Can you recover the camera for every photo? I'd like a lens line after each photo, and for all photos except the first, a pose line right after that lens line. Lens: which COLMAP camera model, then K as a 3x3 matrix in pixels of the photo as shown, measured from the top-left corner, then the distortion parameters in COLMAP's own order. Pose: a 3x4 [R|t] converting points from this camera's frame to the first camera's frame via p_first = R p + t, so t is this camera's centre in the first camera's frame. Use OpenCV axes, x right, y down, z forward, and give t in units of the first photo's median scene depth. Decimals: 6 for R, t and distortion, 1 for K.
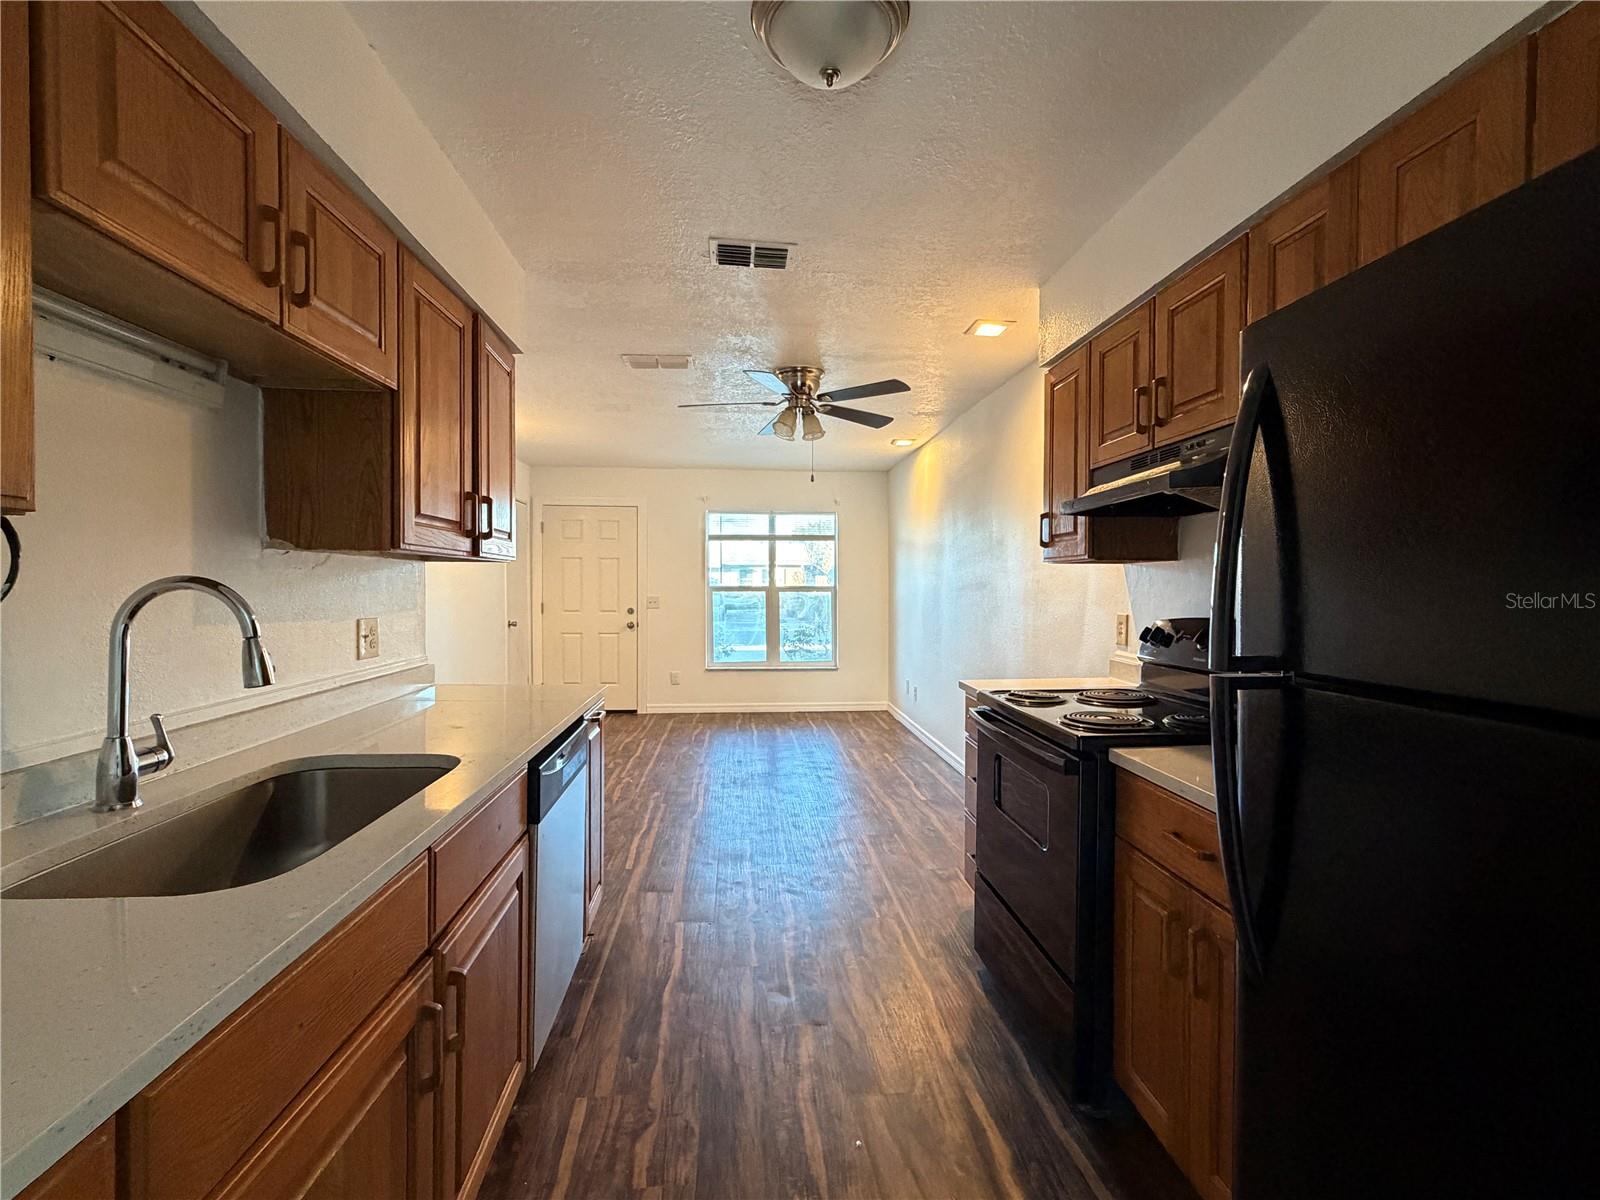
lens RADIAL K [[727.2, 0, 792.9], [0, 727.2, 603.7], [0, 0, 1]] dist [-0.000536, -0.000019]
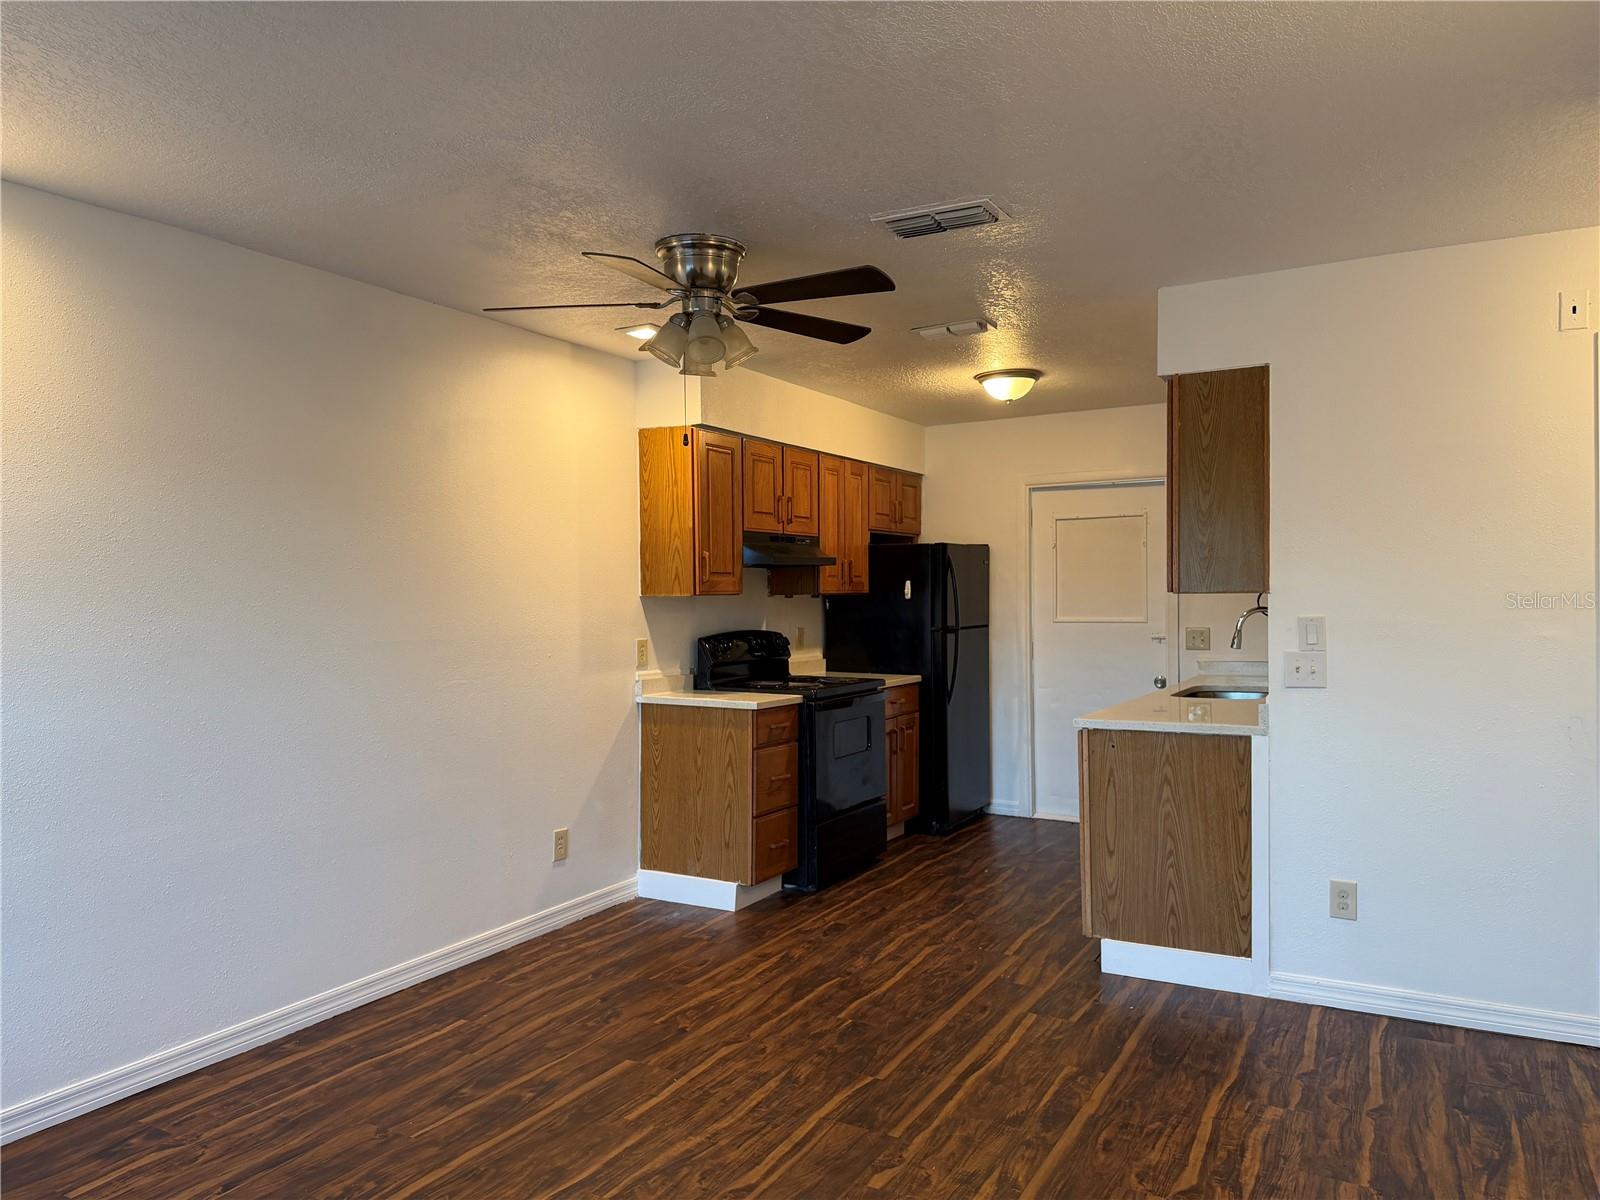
lens RADIAL K [[1110.0, 0, 807.9], [0, 1110.0, 582.4], [0, 0, 1]] dist [0.019741, -0.039817]
pose [[-0.834489, 0.011984, 0.550894, -0.568750], [0.022145, 0.999685, 0.011798, -0.070781], [-0.550580, 0.022045, -0.834492, 1.773710]]
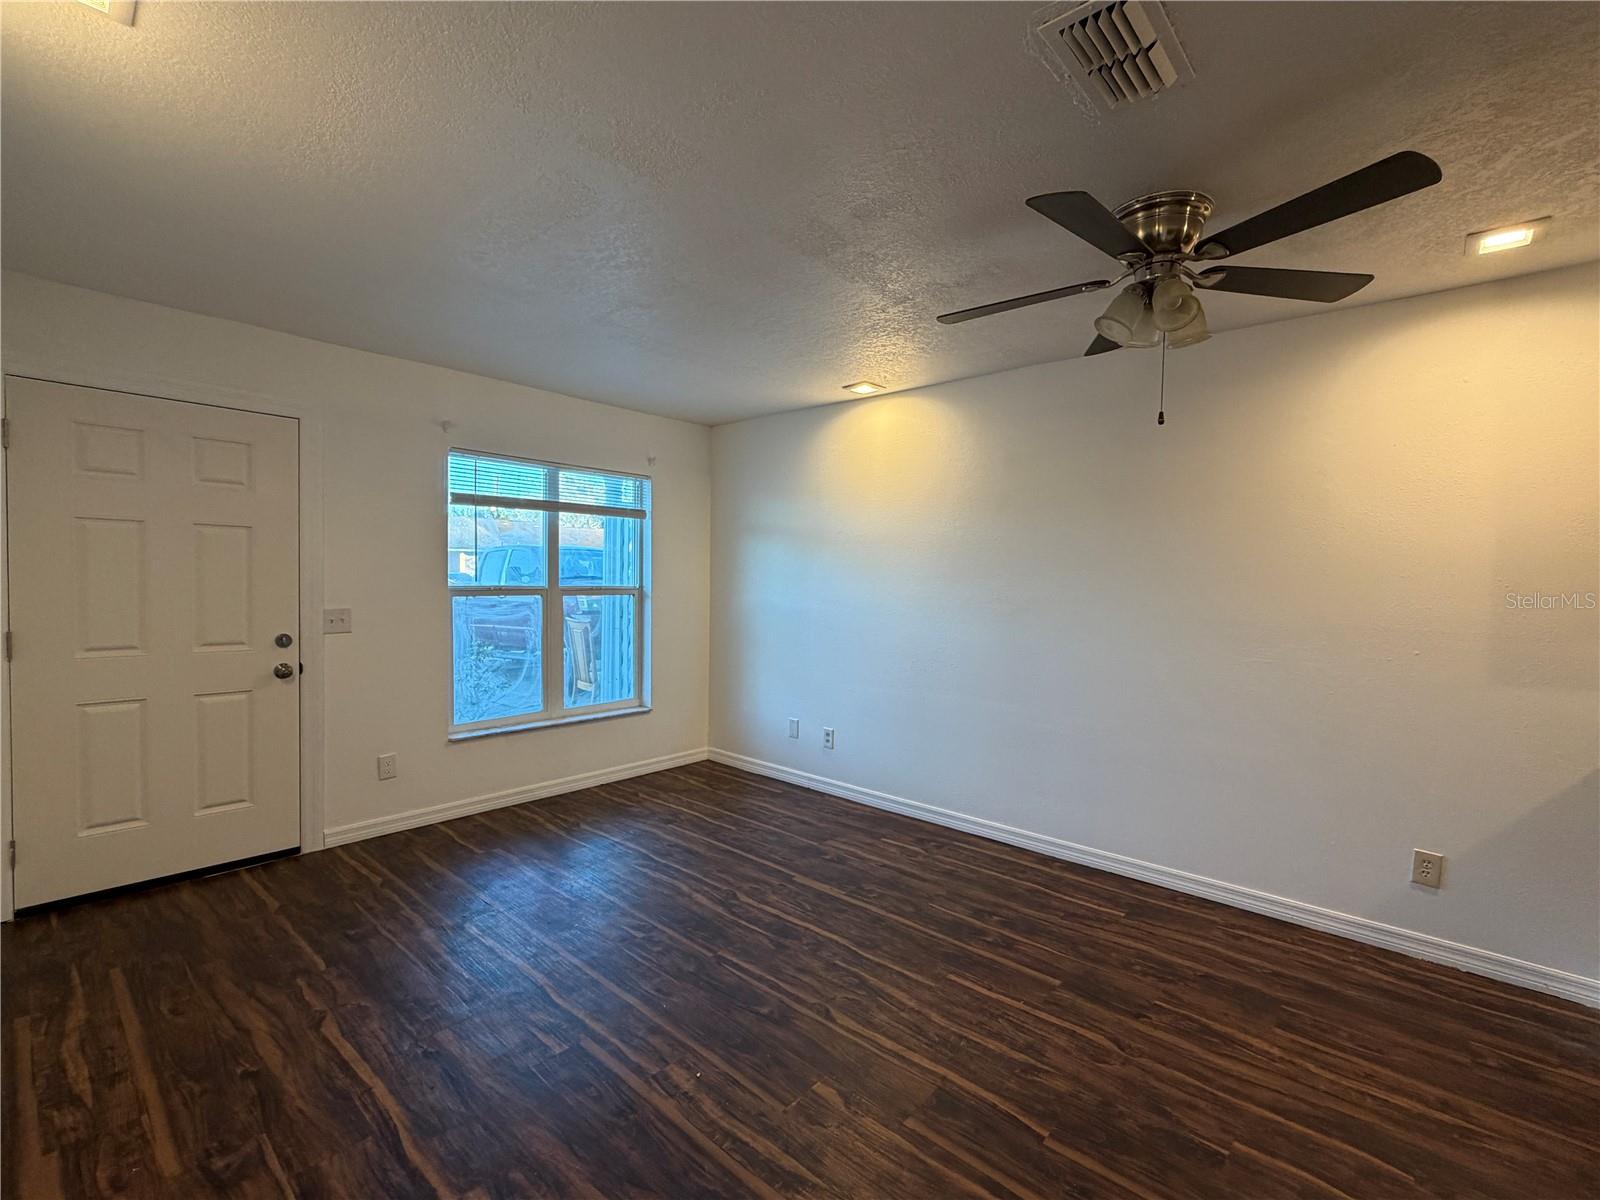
lens RADIAL K [[717.3, 0, 807.8], [0, 717.3, 606.1], [0, 0, 1]] dist [-0.004926, 0.001175]
pose [[0.718403, -0.017505, 0.695407, -0.576199], [-0.000512, 0.999670, 0.025693, -0.046615], [-0.695627, -0.018814, 0.718156, 0.835494]]
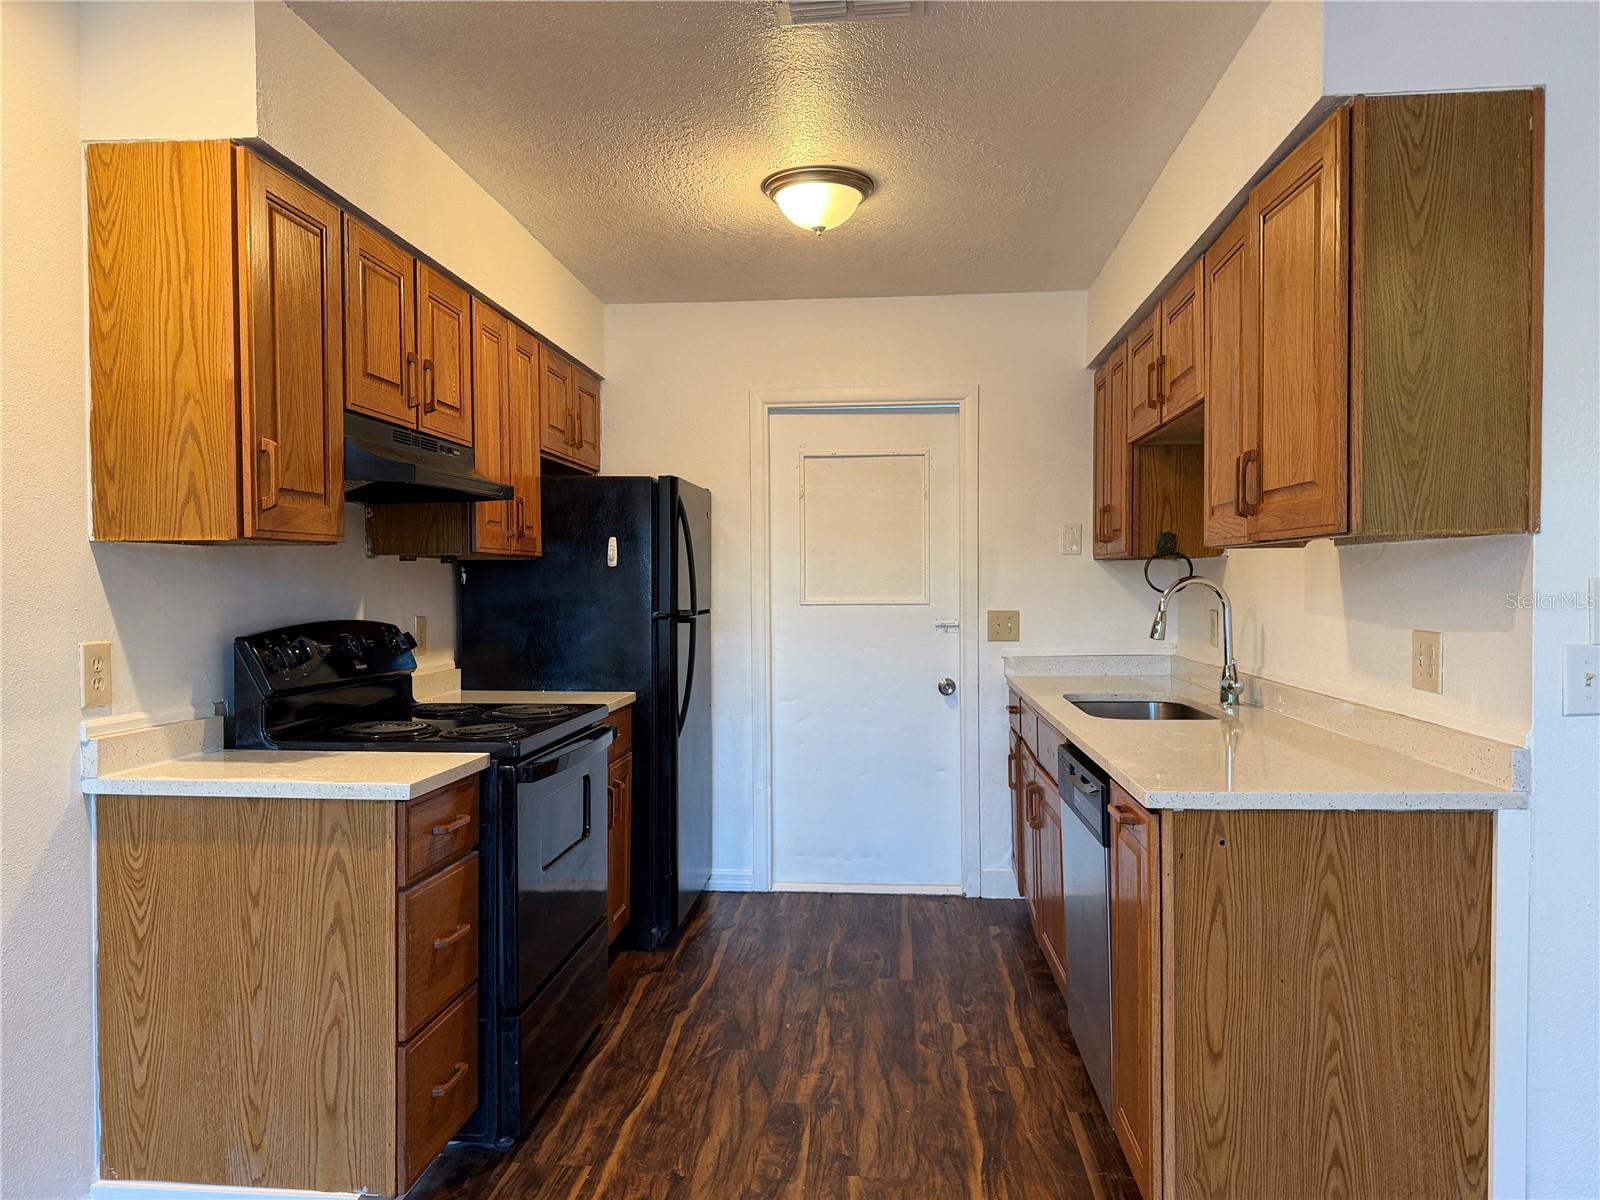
lens RADIAL K [[1110.0, 0, 812.1], [0, 1110.0, 599.8], [0, 0, 1]] dist [0.019741, -0.039817]
pose [[-0.988393, 0.001322, 0.151910, -0.108376], [0.007807, 0.999083, 0.042096, -0.033629], [-0.151715, 0.042793, -0.987497, 1.269538]]
